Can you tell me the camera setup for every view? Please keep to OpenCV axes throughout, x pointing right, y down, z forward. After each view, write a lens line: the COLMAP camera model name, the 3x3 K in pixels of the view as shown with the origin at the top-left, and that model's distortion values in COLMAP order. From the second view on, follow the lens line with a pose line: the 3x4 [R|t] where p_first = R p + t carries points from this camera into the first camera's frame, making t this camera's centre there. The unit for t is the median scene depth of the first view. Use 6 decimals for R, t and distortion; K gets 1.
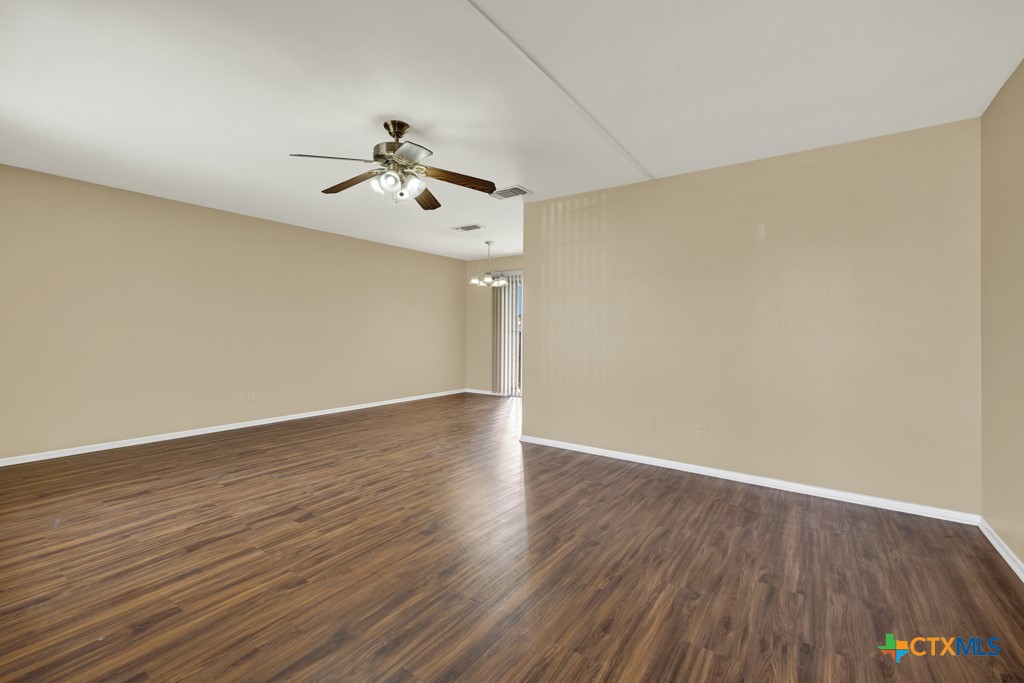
lens RADIAL K [[442.6, 0, 501.7], [0, 442.6, 331.9], [0, 0, 1]] dist [-0.000064, 0.001294]
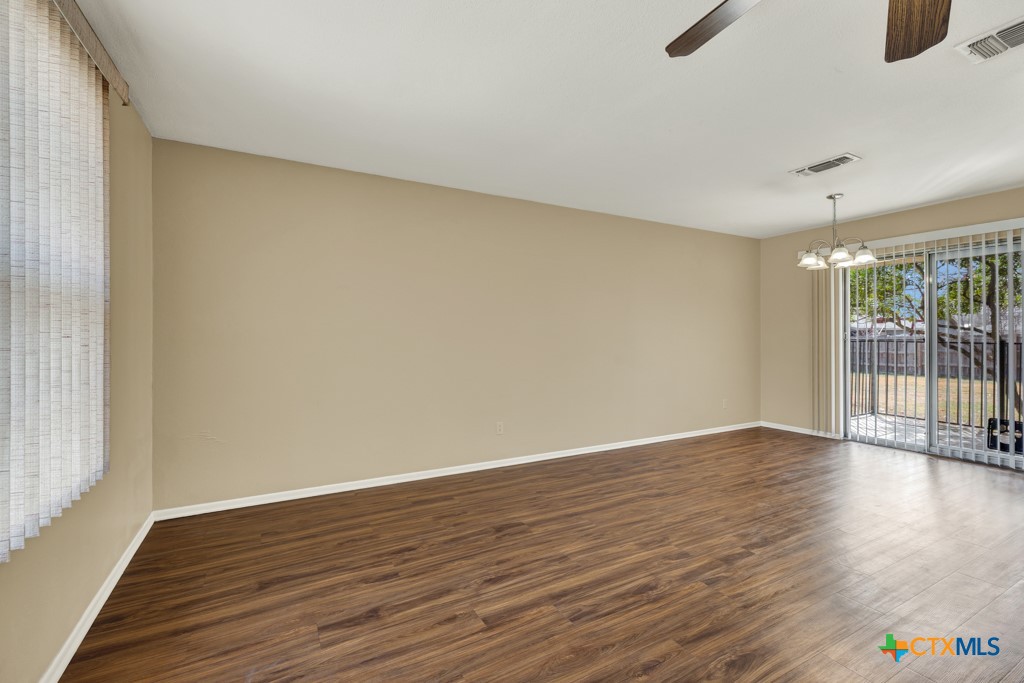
lens RADIAL K [[442.6, 0, 504.2], [0, 442.6, 340.0], [0, 0, 1]] dist [-0.000064, 0.001294]
pose [[0.895422, -0.007656, -0.445152, -0.386609], [0.009959, 0.999946, 0.002835, -0.017823], [0.445107, -0.006971, 0.895450, 0.558476]]
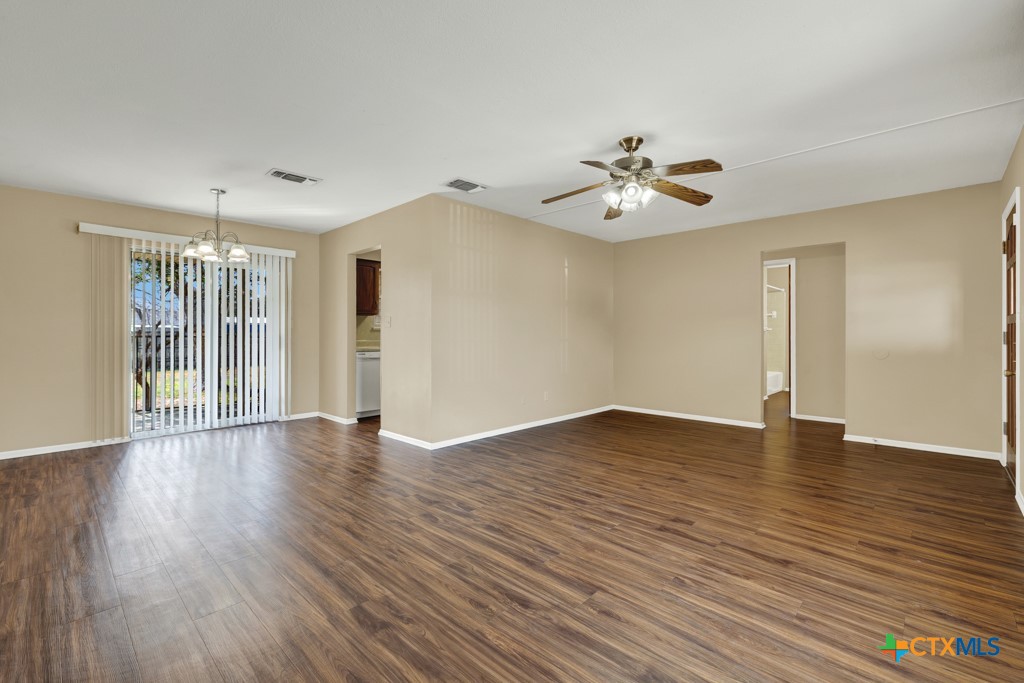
lens RADIAL K [[442.6, 0, 508.0], [0, 442.6, 329.1], [0, 0, 1]] dist [-0.000064, 0.001294]
pose [[0.158611, 0.002024, 0.987339, -1.351324], [0.001481, 0.999996, -0.002288, -0.003843], [-0.987340, 0.001825, 0.158607, 1.121954]]
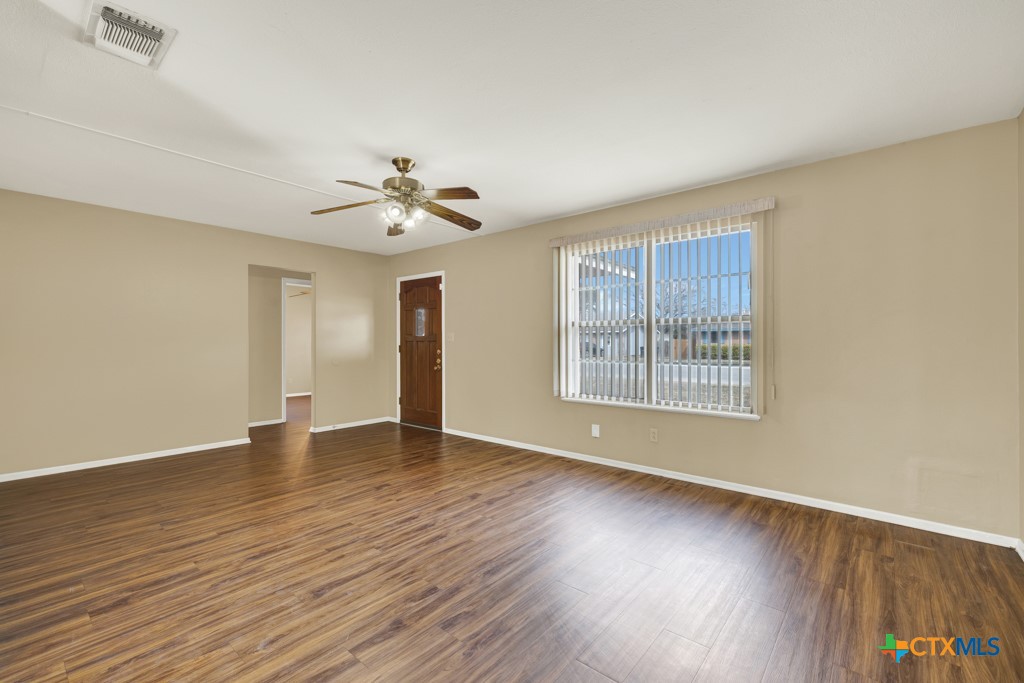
lens RADIAL K [[442.6, 0, 498.5], [0, 442.6, 330.5], [0, 0, 1]] dist [-0.000064, 0.001294]
pose [[-0.993736, -0.009094, 0.111382, -0.593419], [-0.012233, 0.999546, -0.027528, -0.016797], [-0.111081, -0.028718, -0.993396, 2.072526]]
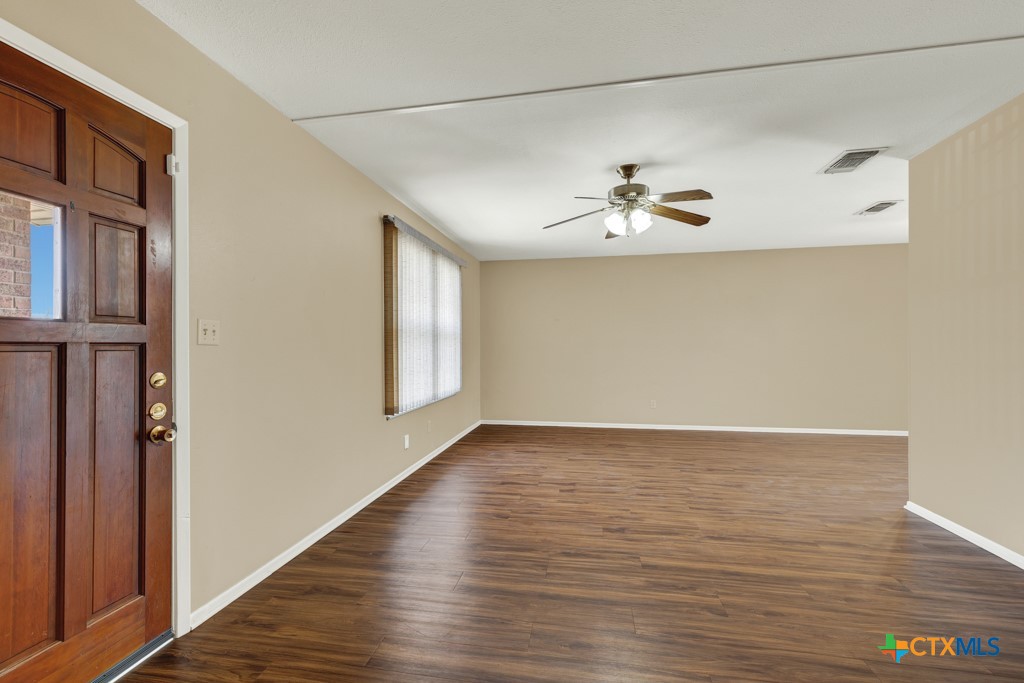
lens RADIAL K [[442.6, 0, 514.5], [0, 442.6, 351.7], [0, 0, 1]] dist [-0.000064, 0.001294]
pose [[0.429174, -0.002108, -0.903220, 0.644629], [0.011045, 0.999935, 0.002915, -0.007788], [0.903155, -0.011227, 0.429169, 0.258509]]
